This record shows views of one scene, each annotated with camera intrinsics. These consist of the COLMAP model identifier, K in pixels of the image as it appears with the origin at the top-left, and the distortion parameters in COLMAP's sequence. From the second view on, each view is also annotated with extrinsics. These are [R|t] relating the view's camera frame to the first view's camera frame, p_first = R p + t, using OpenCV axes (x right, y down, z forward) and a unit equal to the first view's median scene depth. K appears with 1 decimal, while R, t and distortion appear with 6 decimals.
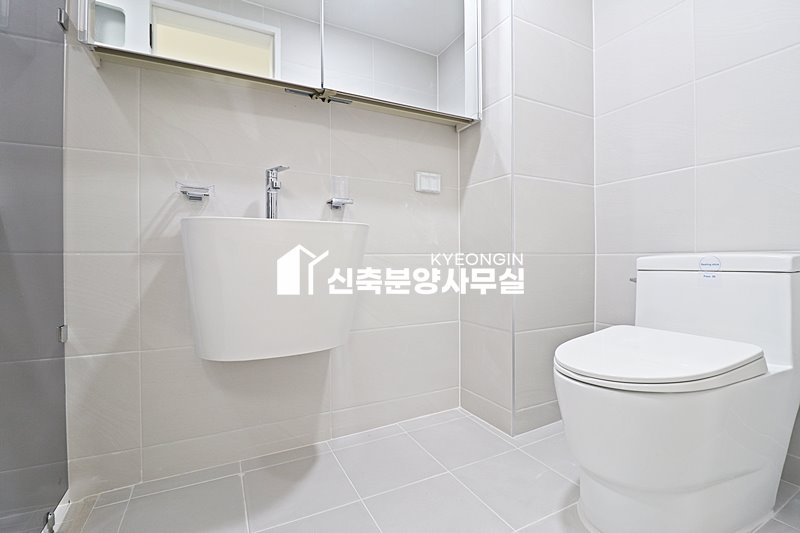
lens RADIAL K [[368.0, 0, 402.5], [0, 368.0, 261.4], [0, 0, 1]] dist [-0.001552, -0.013278]
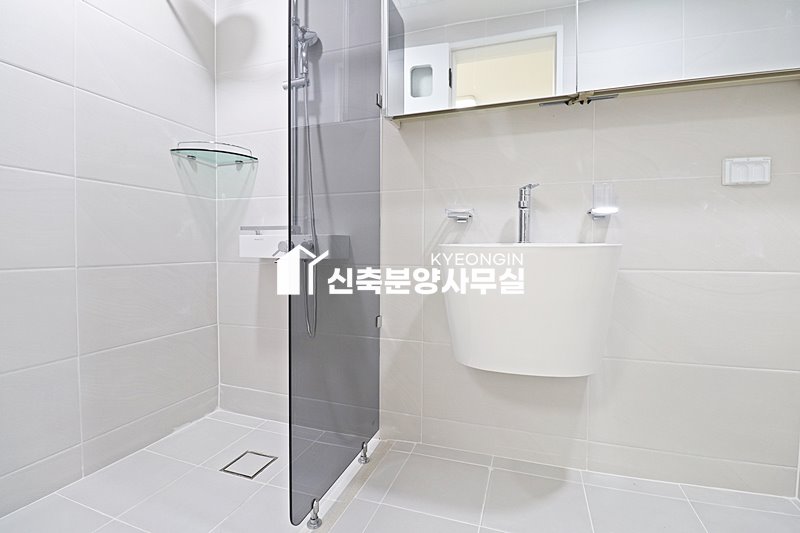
lens RADIAL K [[368.0, 0, 402.5], [0, 368.0, 261.4], [0, 0, 1]] dist [-0.001552, -0.013278]
pose [[0.699565, 0.024878, -0.714136, 0.142837], [-0.009315, 0.999626, 0.025699, -0.066453], [0.714508, -0.011326, 0.699535, 0.038355]]
